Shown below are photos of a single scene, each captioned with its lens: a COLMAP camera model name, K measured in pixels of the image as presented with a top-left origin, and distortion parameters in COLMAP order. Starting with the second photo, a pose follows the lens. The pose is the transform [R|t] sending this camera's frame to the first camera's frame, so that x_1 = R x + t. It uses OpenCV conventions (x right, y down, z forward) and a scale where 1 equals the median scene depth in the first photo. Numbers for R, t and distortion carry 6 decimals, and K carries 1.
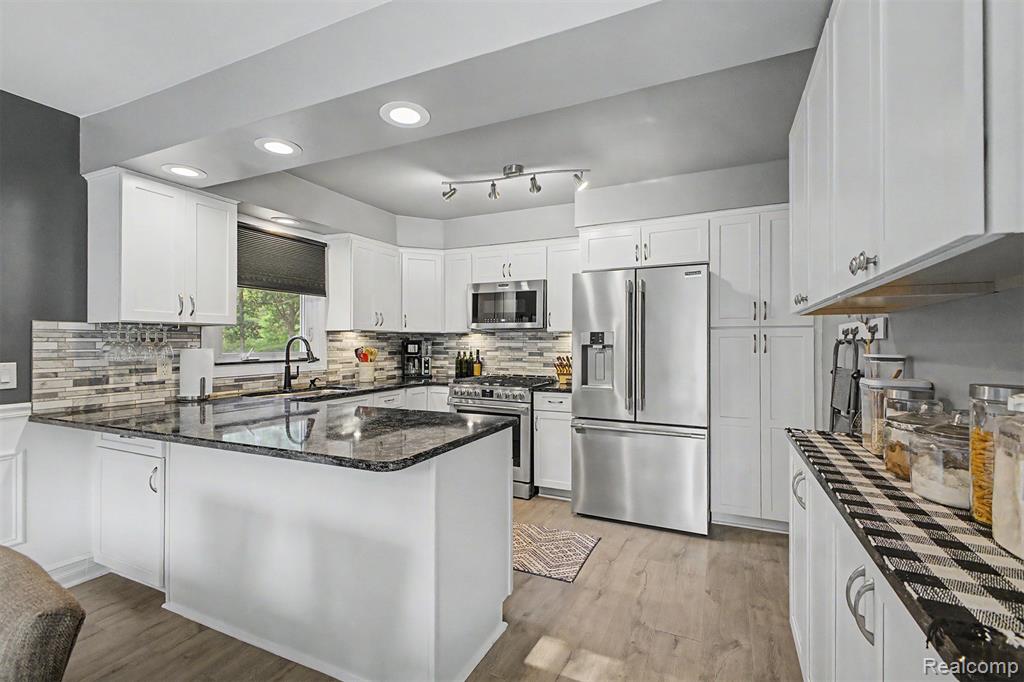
lens RADIAL K [[465.4, 0, 508.2], [0, 465.4, 343.7], [0, 0, 1]] dist [0.010554, -0.001793]
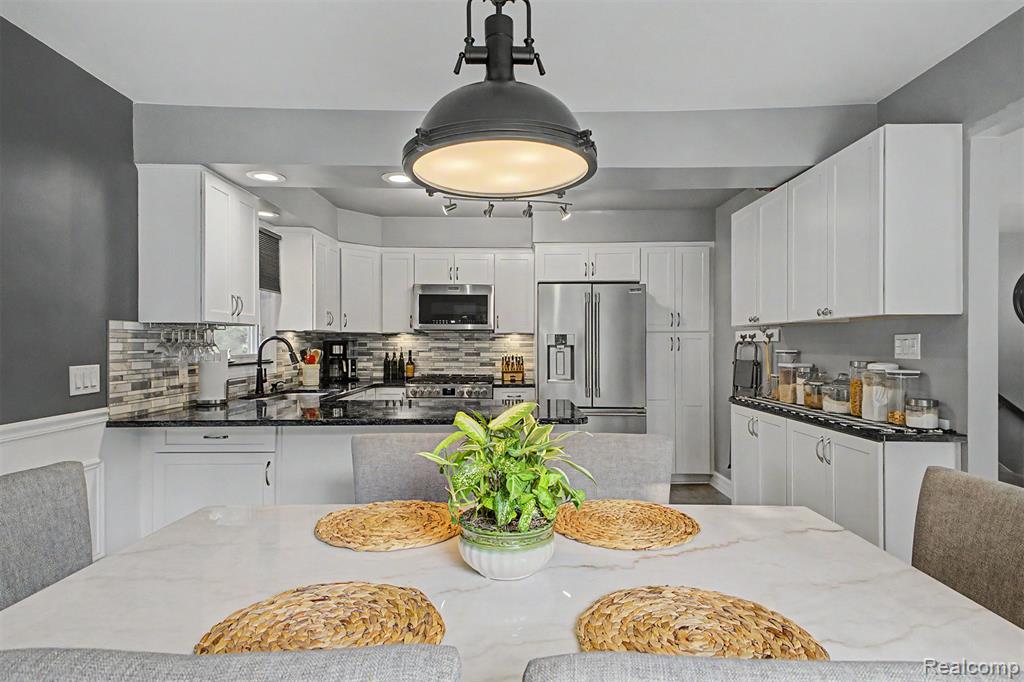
lens RADIAL K [[587.1, 0, 513.5], [0, 587.1, 340.1], [0, 0, 1]] dist [0.008579, 0.000252]
pose [[0.899216, 0.002624, 0.437496, -0.549566], [0.000277, 0.999978, -0.006568, -0.000863], [-0.437504, 0.006027, 0.899196, -0.283275]]
